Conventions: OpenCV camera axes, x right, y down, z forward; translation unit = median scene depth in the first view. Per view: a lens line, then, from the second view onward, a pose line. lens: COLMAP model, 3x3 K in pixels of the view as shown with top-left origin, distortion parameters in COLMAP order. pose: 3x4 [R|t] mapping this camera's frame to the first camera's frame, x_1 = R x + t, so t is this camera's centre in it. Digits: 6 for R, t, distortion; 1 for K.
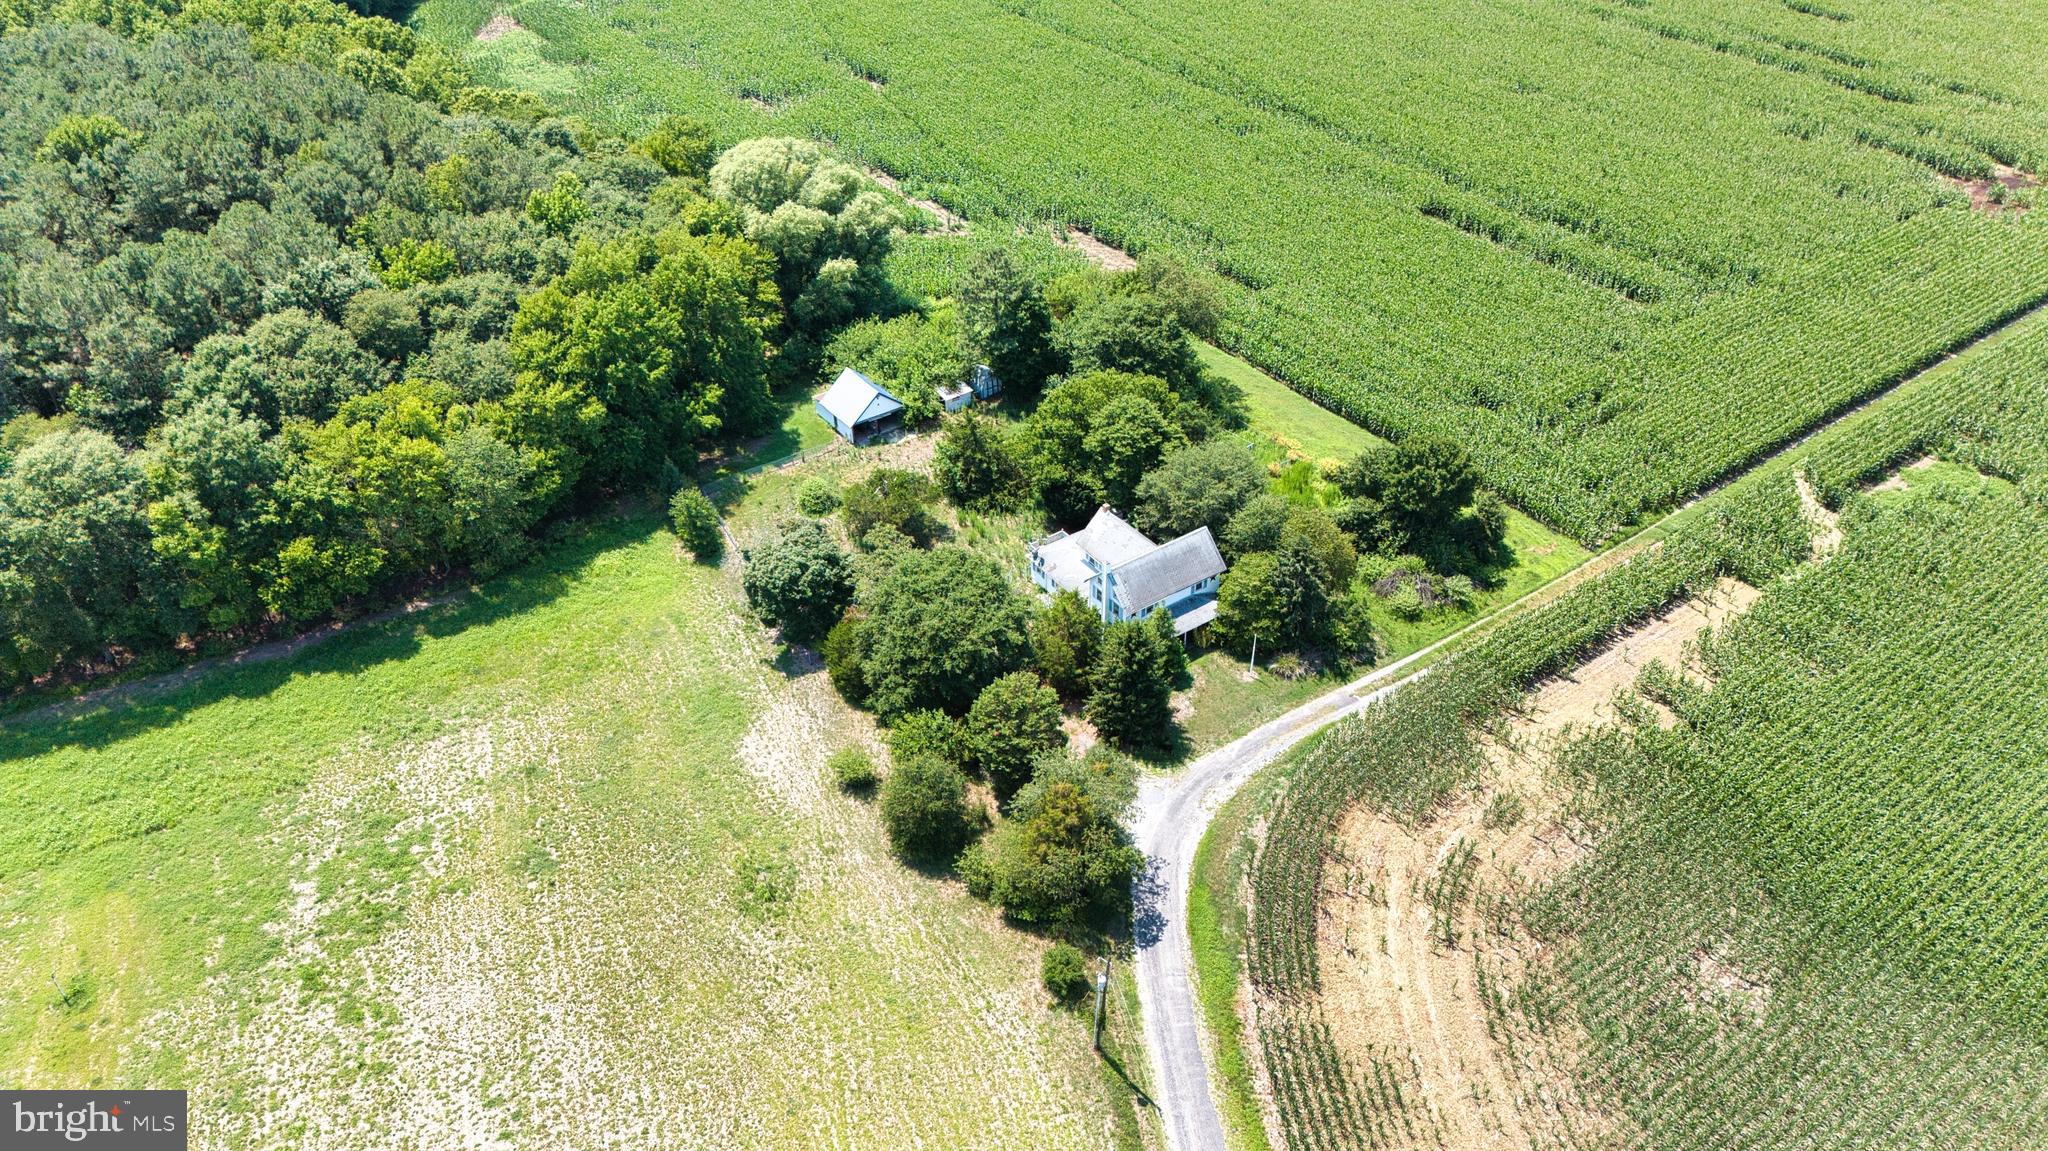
lens RADIAL K [[1534.3, 0, 1024.0], [0, 1534.3, 575.5], [0, 0, 1]] dist [0.028130, 0.000362]
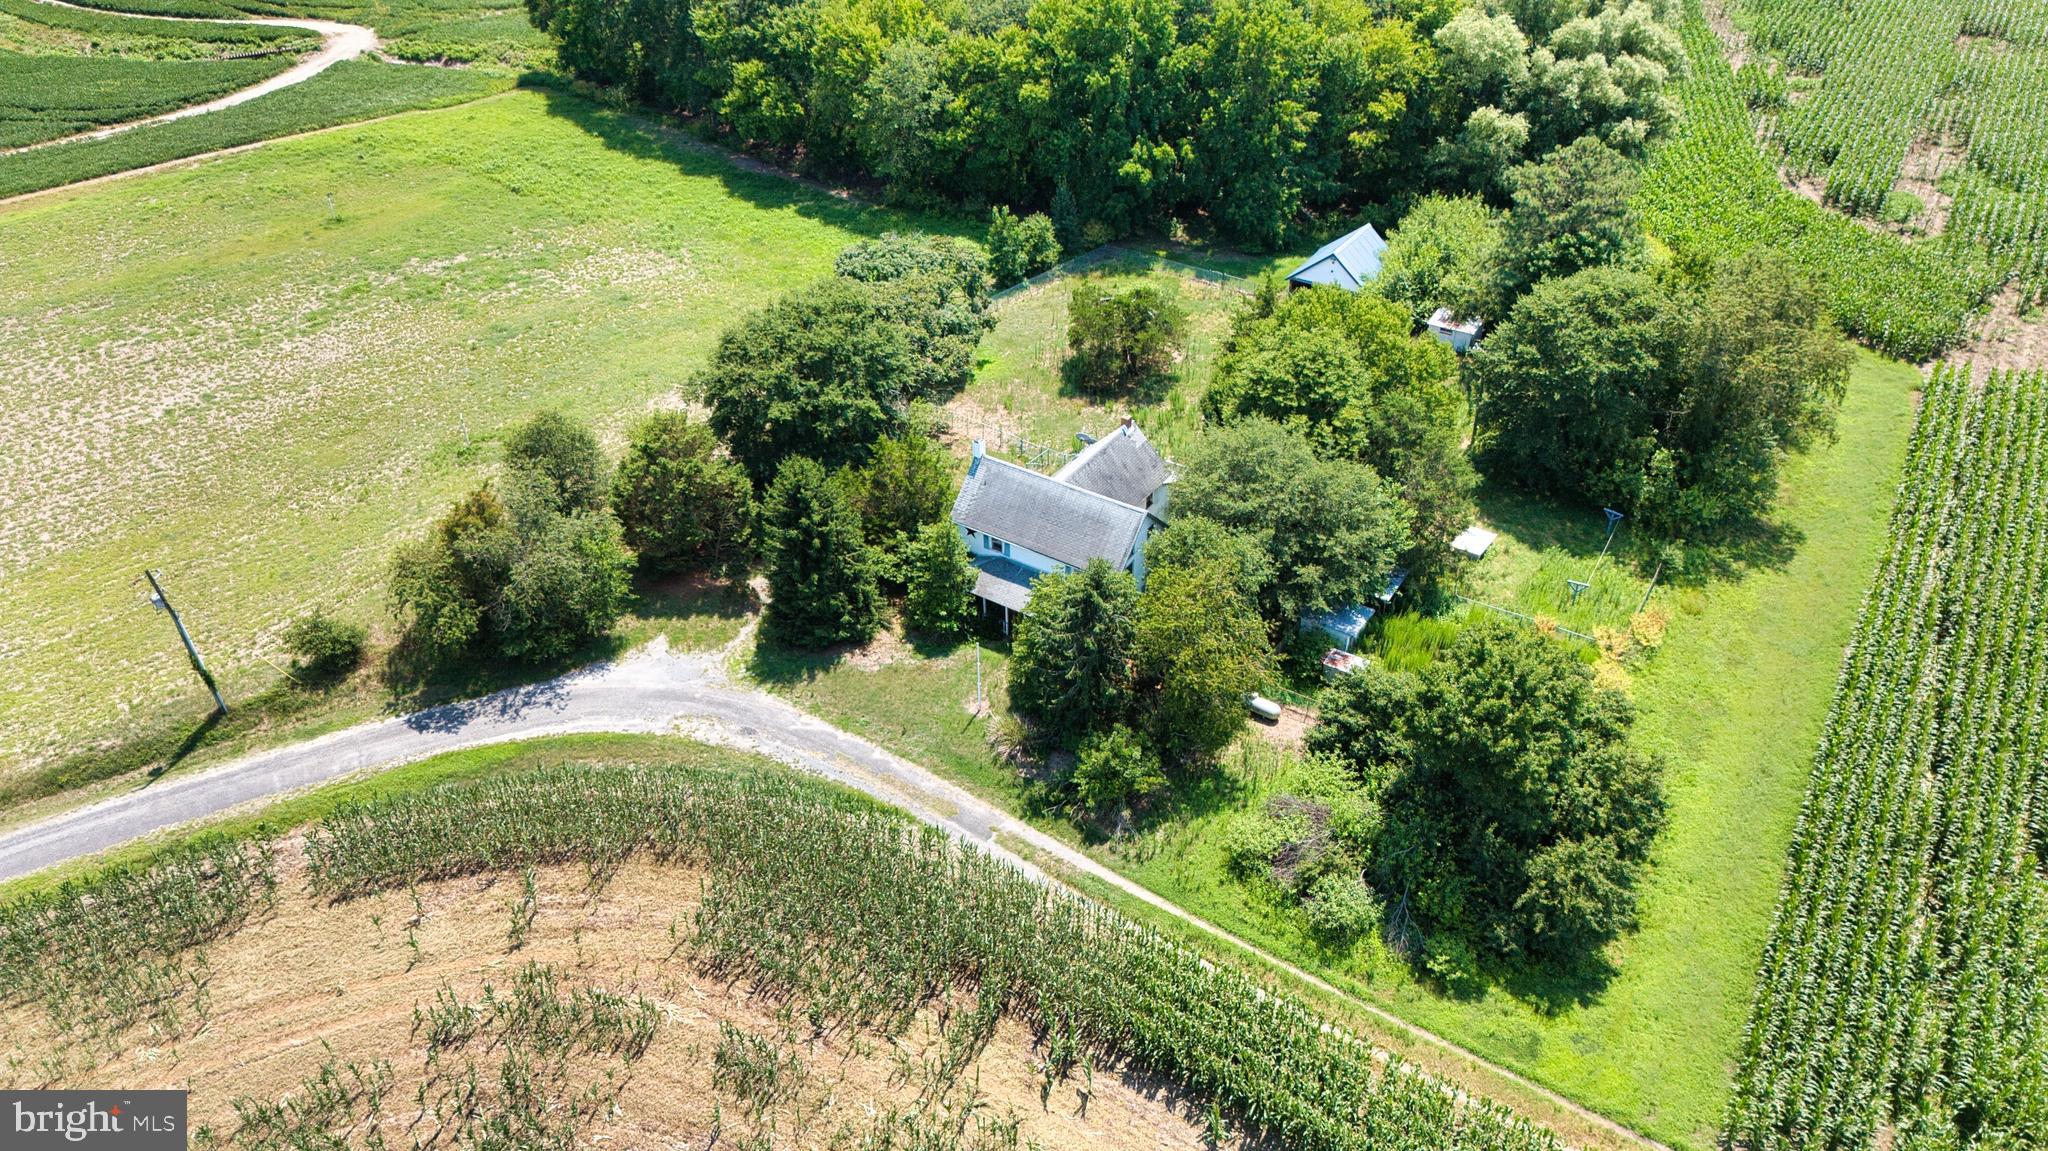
lens RADIAL K [[1475.4, 0, 983.2], [0, 1475.4, 548.3], [0, 0, 1]] dist [0.004807, -0.001783]
pose [[0.354278, 0.556258, -0.751707, 0.631317], [-0.549938, 0.774083, 0.313631, -0.195245], [0.756343, 0.302280, 0.580148, 0.709866]]
